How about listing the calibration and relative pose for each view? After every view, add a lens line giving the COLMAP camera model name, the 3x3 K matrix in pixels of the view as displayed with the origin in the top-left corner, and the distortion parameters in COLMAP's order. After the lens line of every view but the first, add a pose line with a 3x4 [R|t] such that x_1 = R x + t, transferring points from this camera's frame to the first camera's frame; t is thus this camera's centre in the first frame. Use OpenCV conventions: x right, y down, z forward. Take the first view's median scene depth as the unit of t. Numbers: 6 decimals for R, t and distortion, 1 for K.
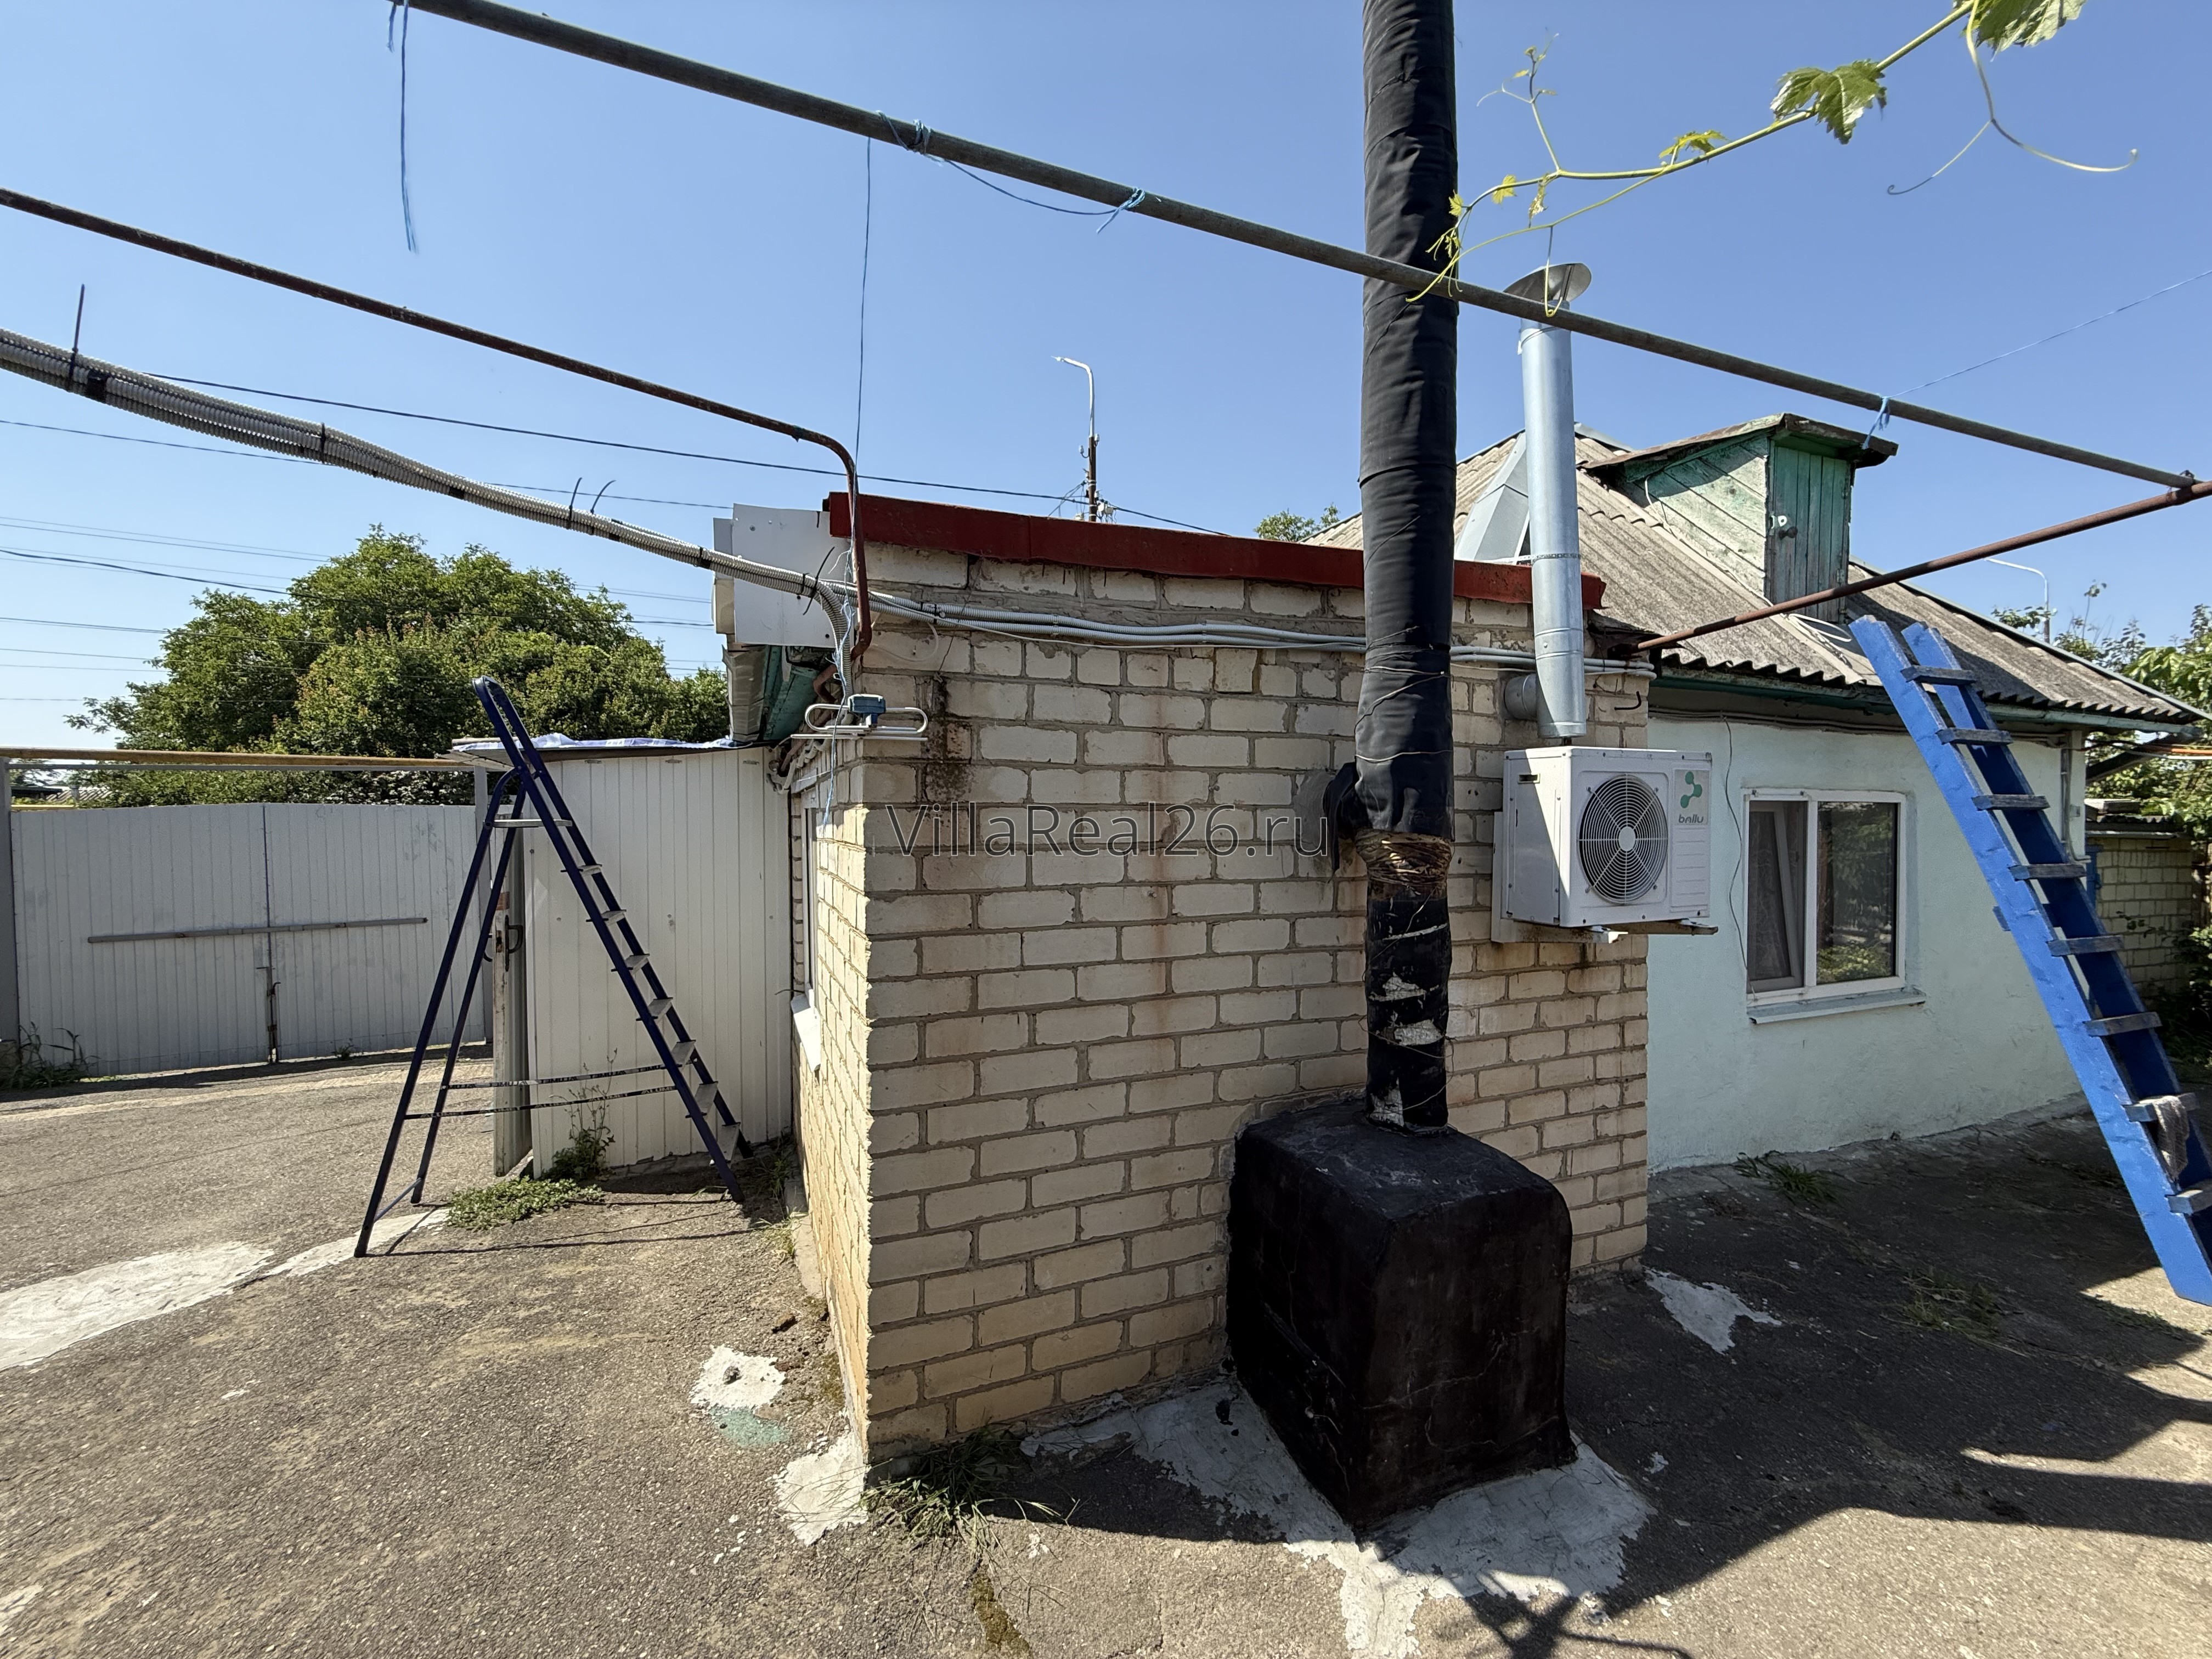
lens RADIAL K [[884.4, 0, 1098.7], [0, 884.4, 827.8], [0, 0, 1]] dist [0.000352, -0.000098]
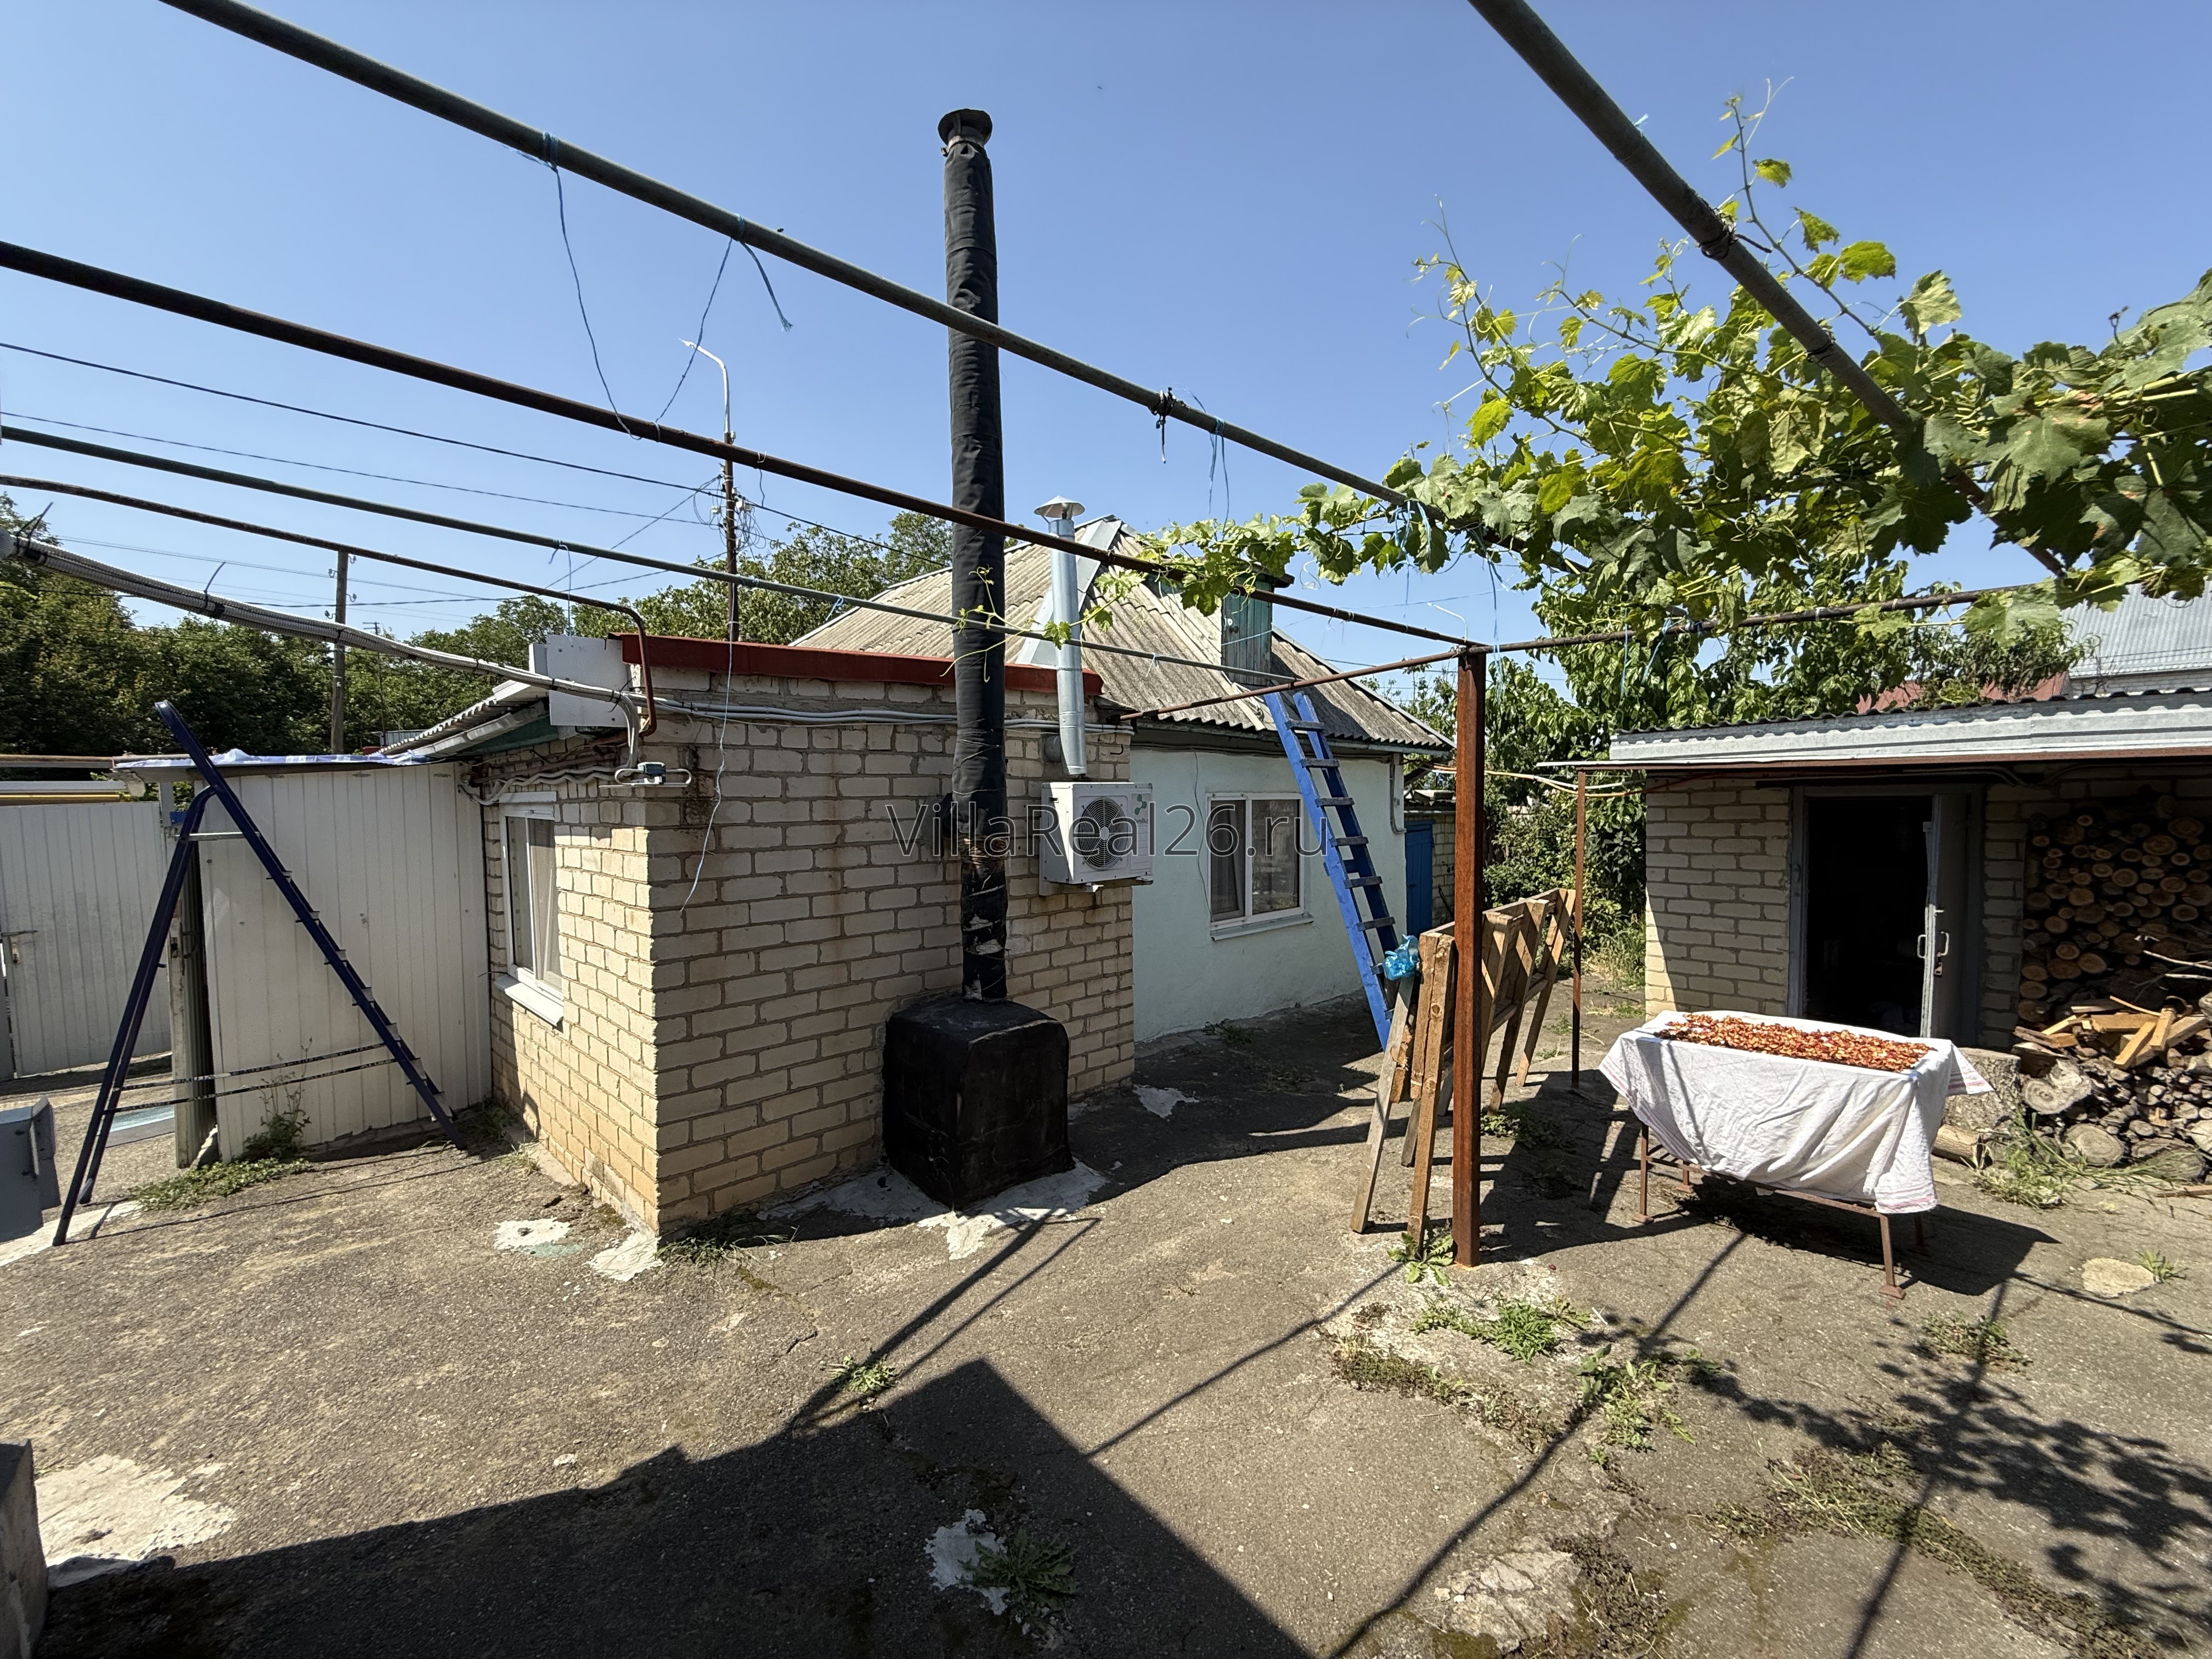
lens RADIAL K [[884.4, 0, 1101.7], [0, 884.4, 832.2], [0, 0, 1]] dist [0.000352, -0.000098]
pose [[0.919953, -0.024258, 0.391278, -0.104934], [0.012373, 0.999383, 0.032868, -0.047277], [-0.391834, -0.025396, 0.919685, -0.624307]]
